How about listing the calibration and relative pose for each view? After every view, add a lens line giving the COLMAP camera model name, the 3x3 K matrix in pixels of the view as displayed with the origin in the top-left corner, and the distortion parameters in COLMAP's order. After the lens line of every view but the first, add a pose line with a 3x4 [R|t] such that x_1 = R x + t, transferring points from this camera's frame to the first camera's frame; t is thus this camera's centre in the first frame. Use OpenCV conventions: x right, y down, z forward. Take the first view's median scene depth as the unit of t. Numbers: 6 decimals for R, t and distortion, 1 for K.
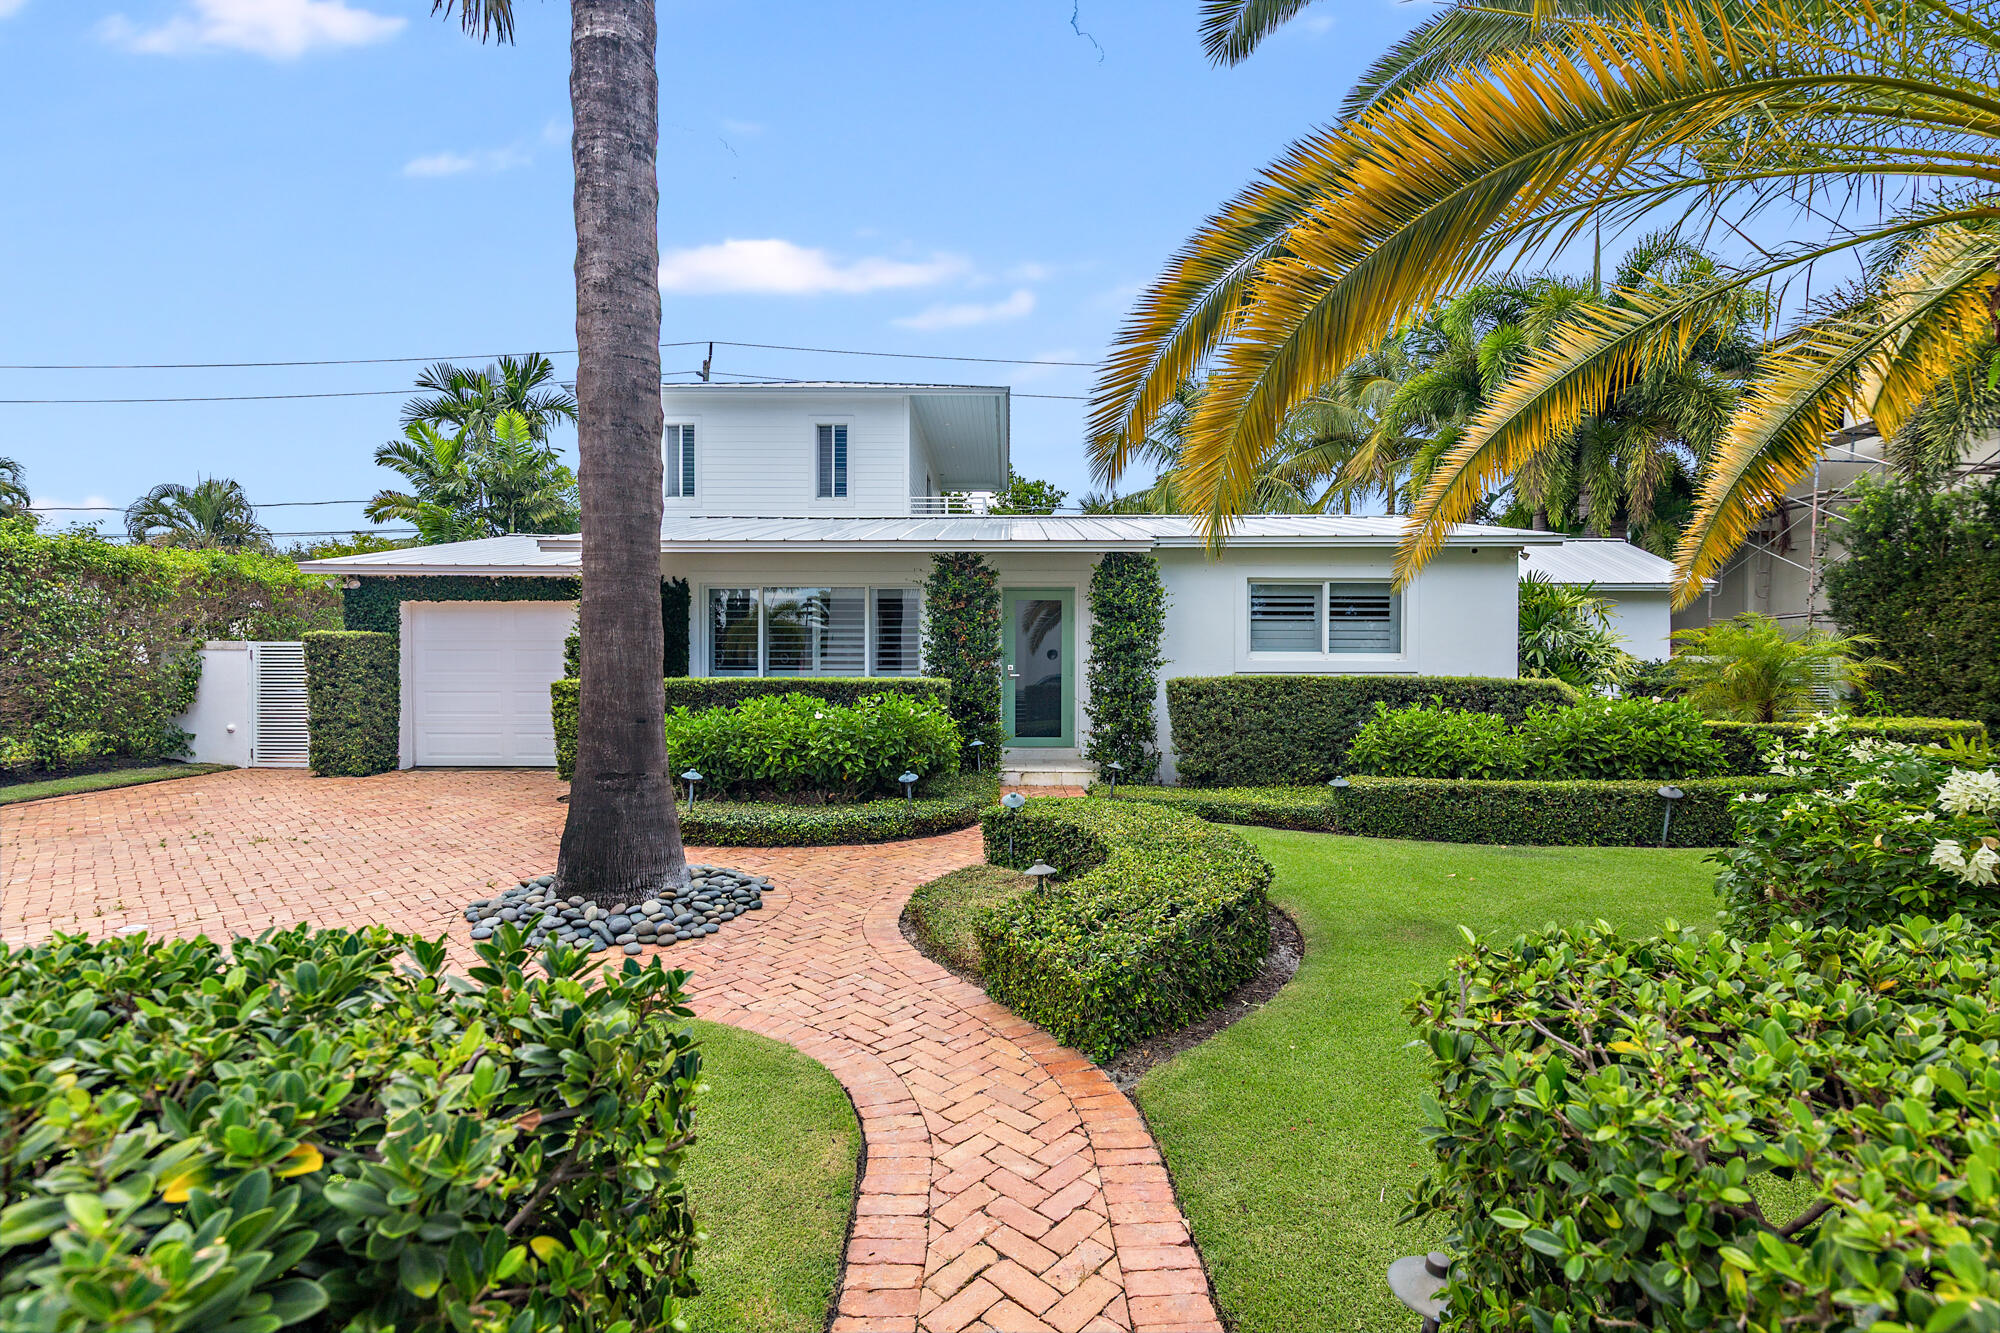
lens RADIAL K [[915.0, 0, 992.4], [0, 915.0, 666.0], [0, 0, 1]] dist [-0.002134, -0.001036]
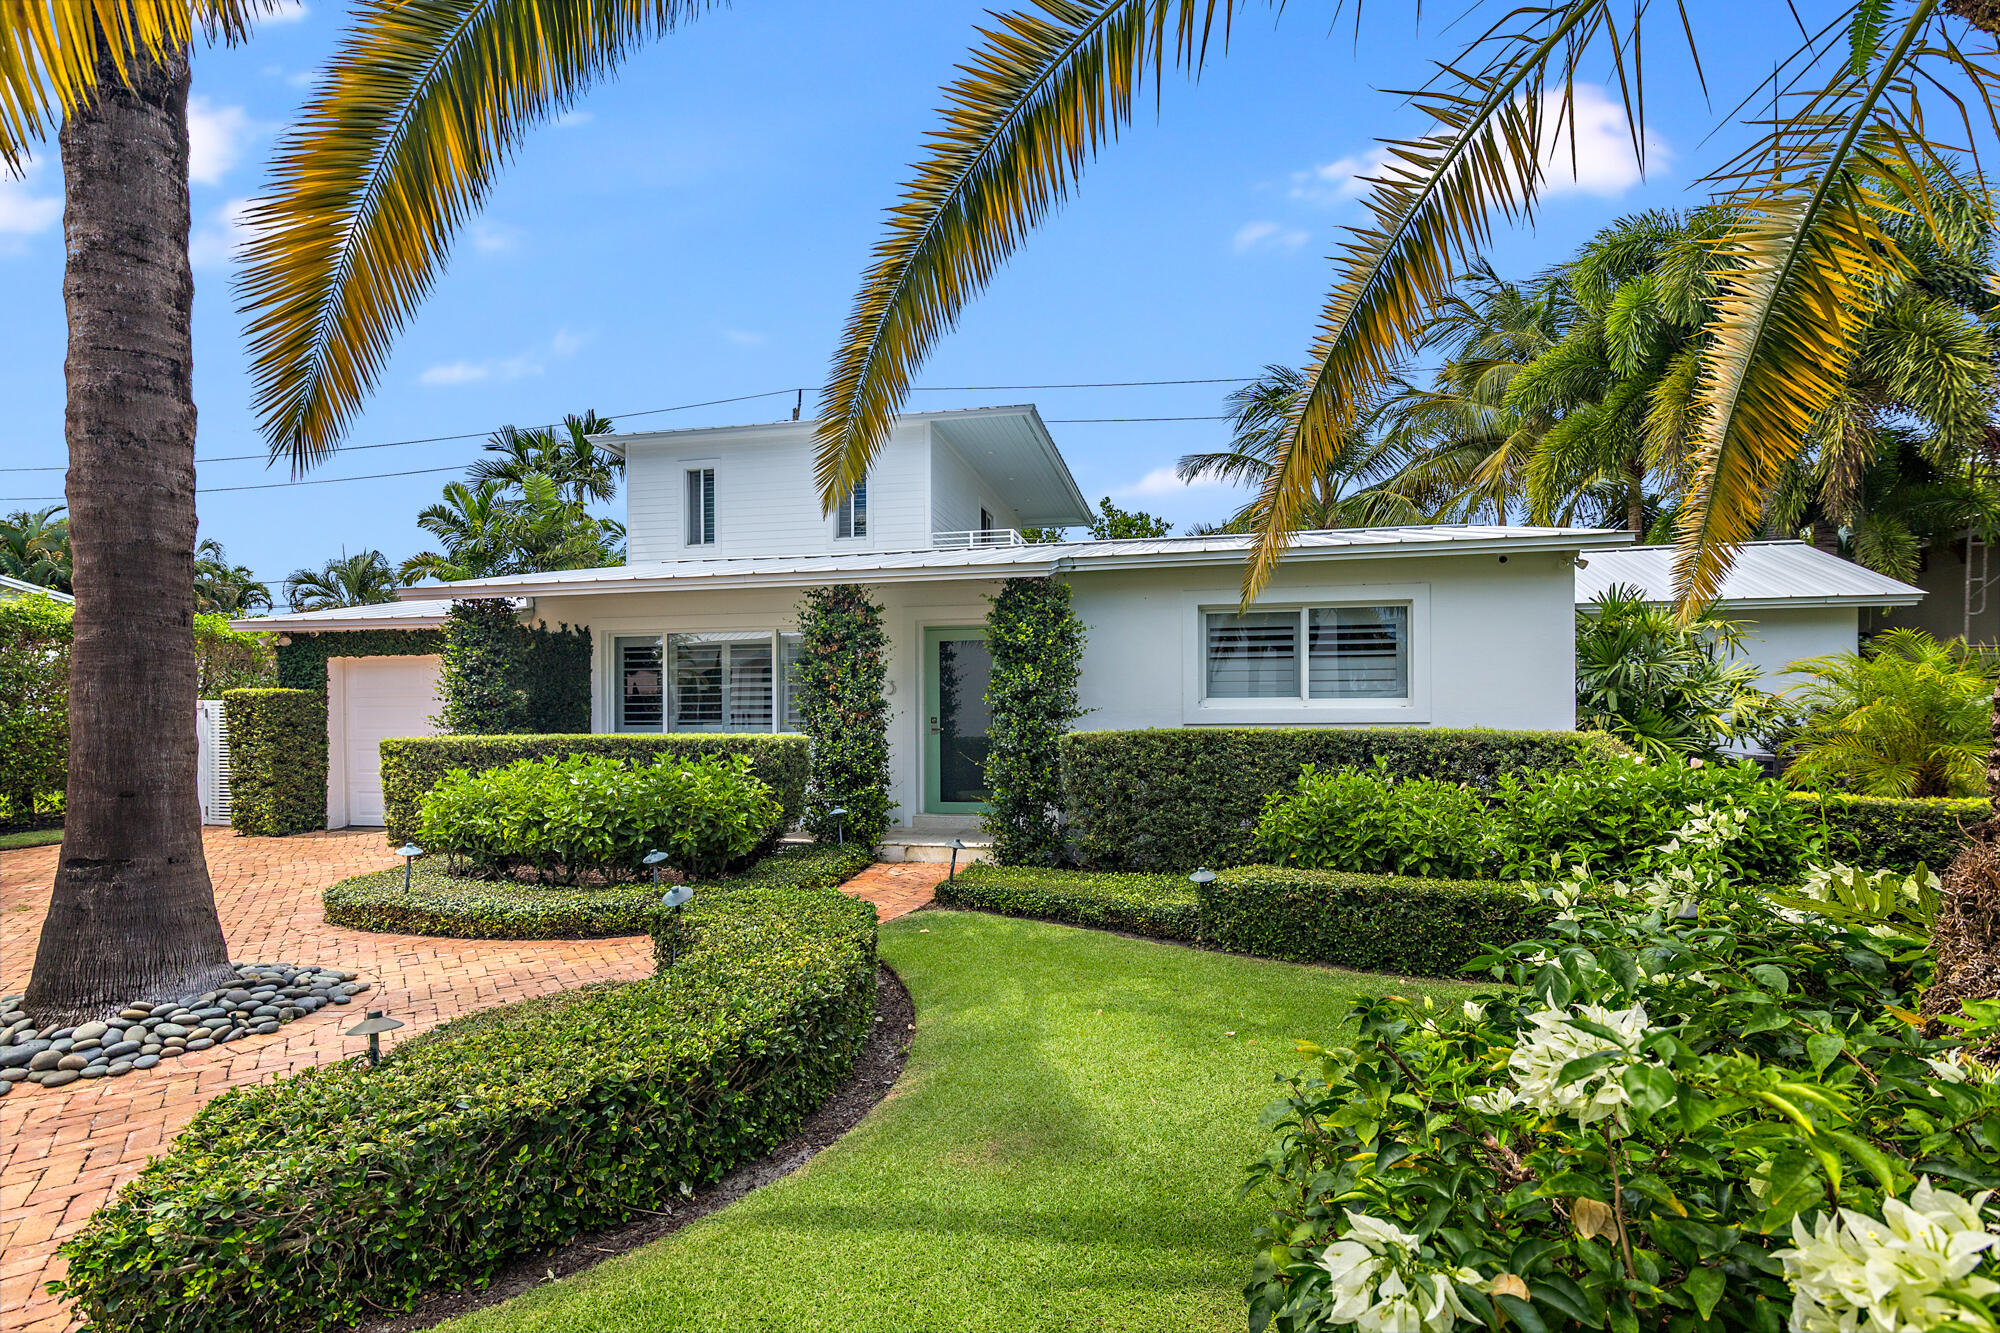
lens RADIAL K [[915.0, 0, 1038.3], [0, 915.0, 711.7], [0, 0, 1]] dist [-0.002134, -0.001036]
pose [[0.980064, -0.009463, -0.198457, 0.299861], [0.008784, 0.999952, -0.004299, -0.001878], [0.198488, 0.002470, 0.980100, 0.192686]]
